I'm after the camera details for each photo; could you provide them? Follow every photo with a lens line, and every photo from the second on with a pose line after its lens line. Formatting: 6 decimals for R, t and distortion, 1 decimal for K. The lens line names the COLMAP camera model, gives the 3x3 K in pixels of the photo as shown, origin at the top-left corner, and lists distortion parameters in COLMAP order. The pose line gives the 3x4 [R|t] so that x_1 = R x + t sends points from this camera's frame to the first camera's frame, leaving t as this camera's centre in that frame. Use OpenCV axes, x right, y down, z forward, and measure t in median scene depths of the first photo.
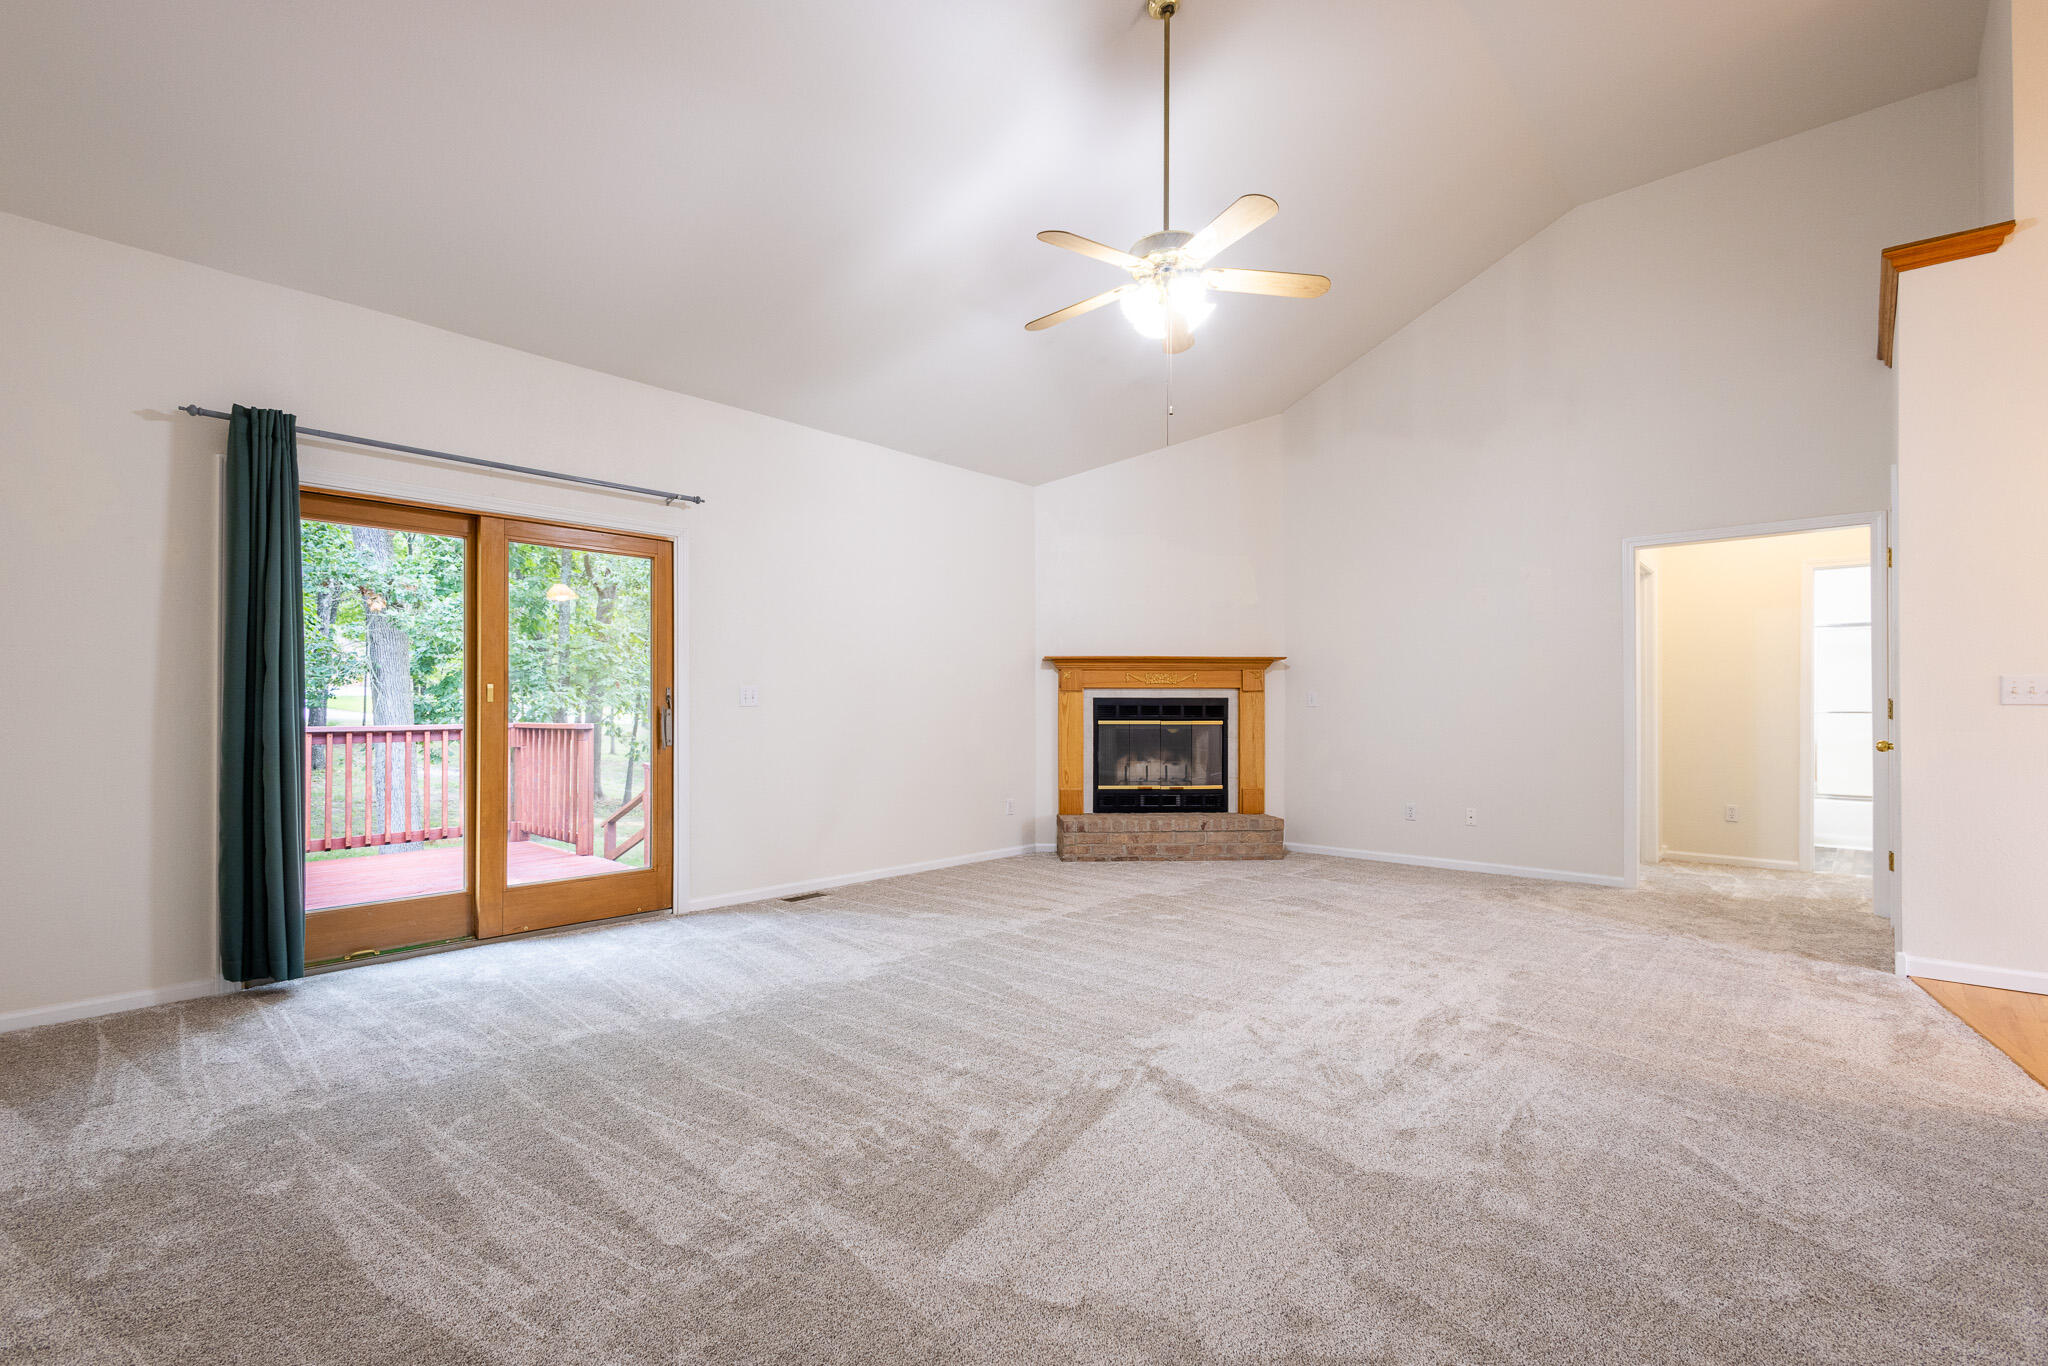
lens RADIAL K [[932.4, 0, 1025.5], [0, 932.4, 698.9], [0, 0, 1]] dist [0.000854, -0.000032]
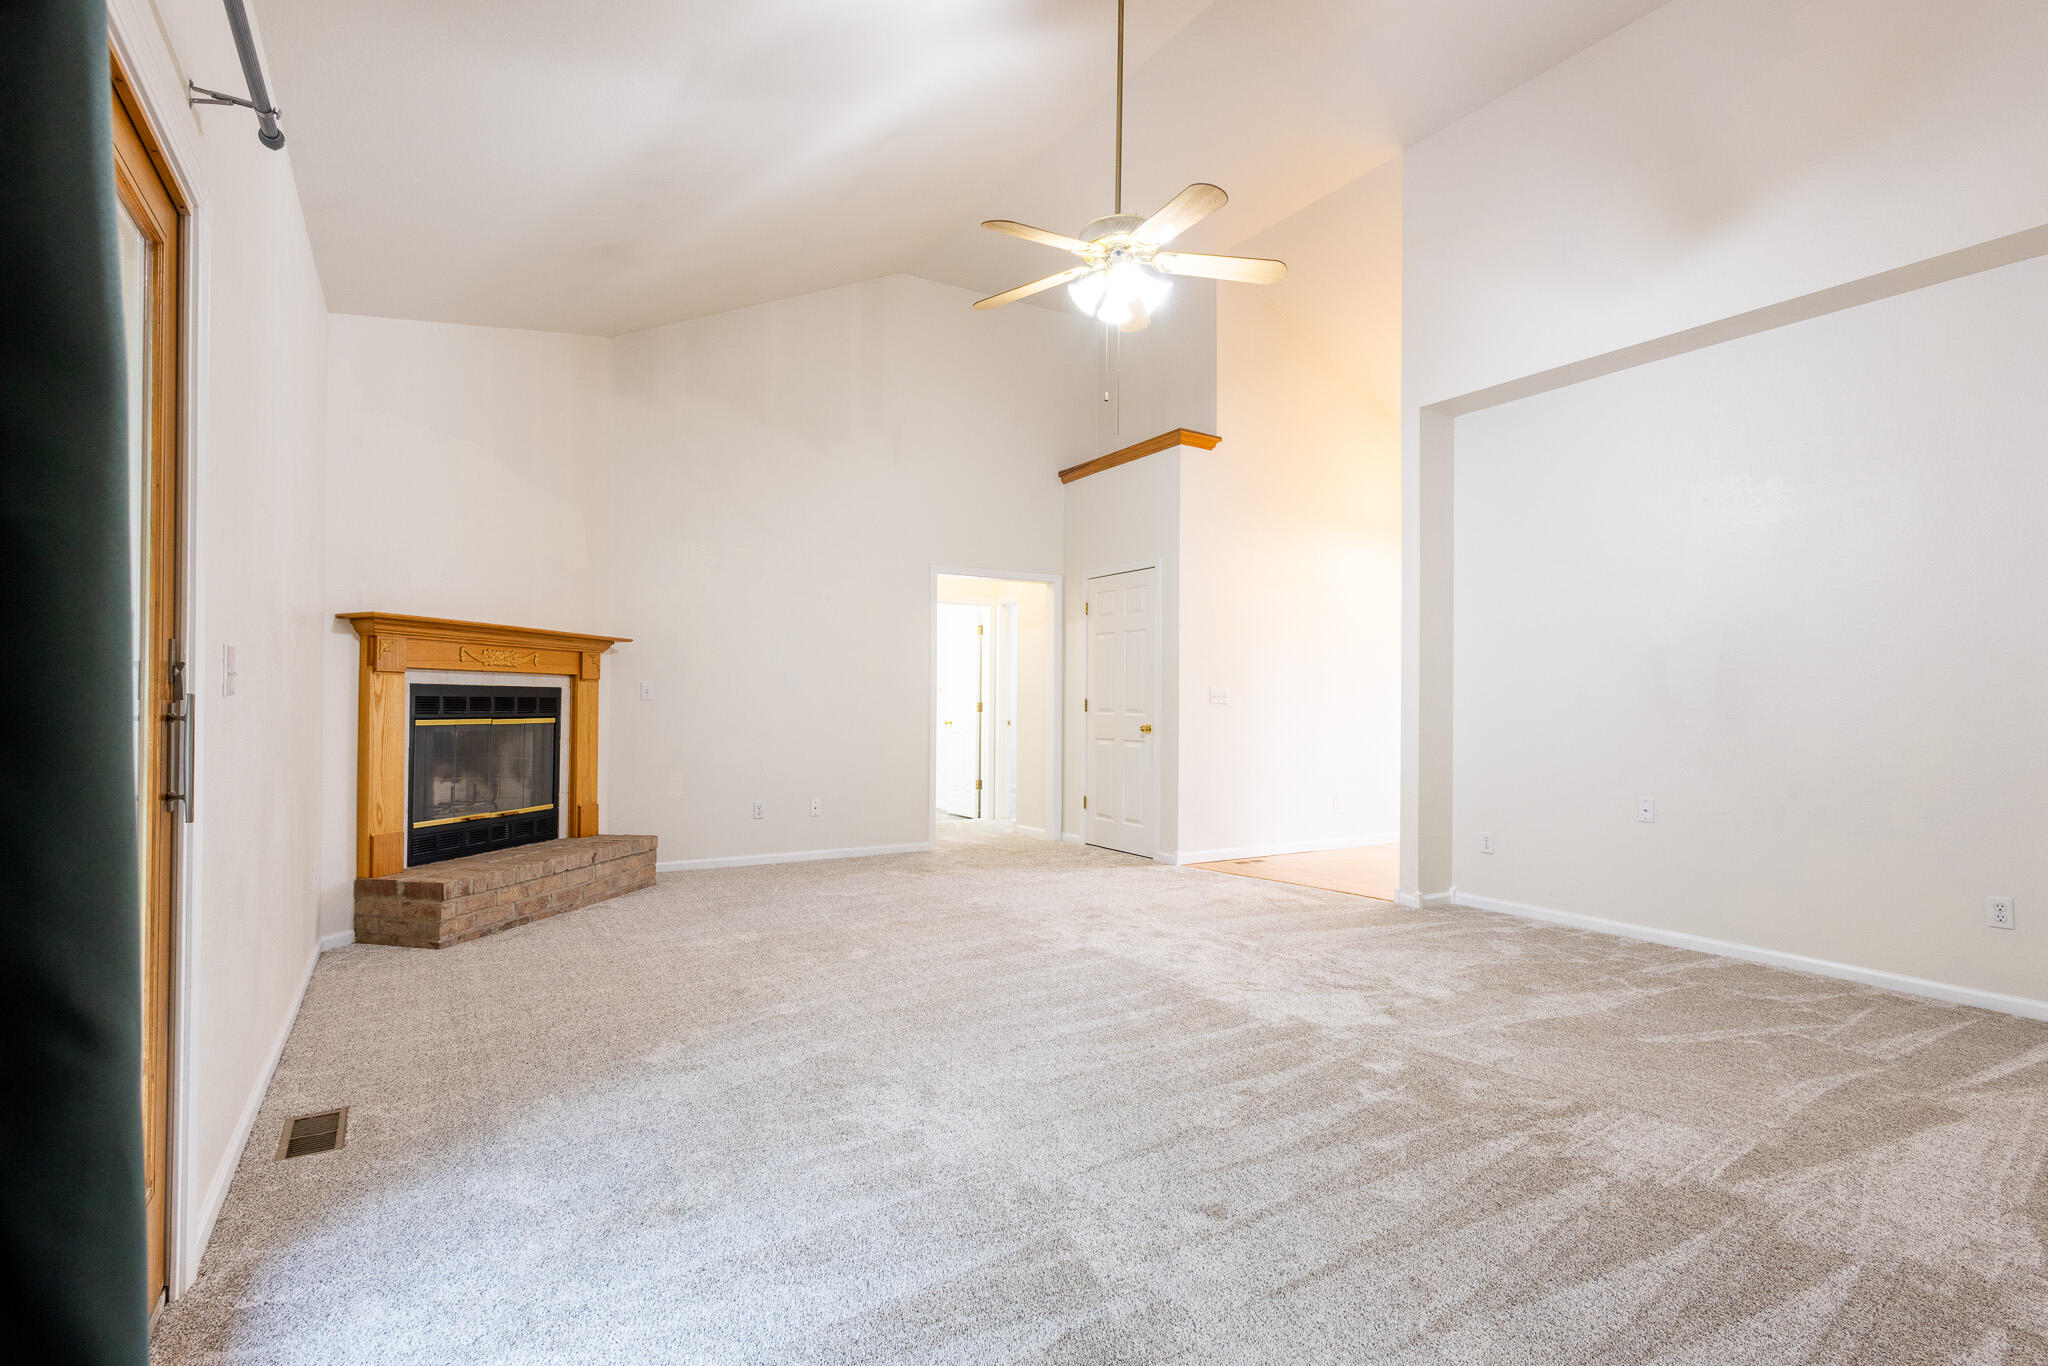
lens RADIAL K [[977.2, 0, 1019.0], [0, 977.2, 693.2], [0, 0, 1]] dist [0.000382, 0.000002]
pose [[0.288559, 0.010468, 0.957405, -0.445806], [-0.016880, 0.999840, -0.005844, 0.001985], [-0.957313, -0.014475, 0.288690, 0.423037]]
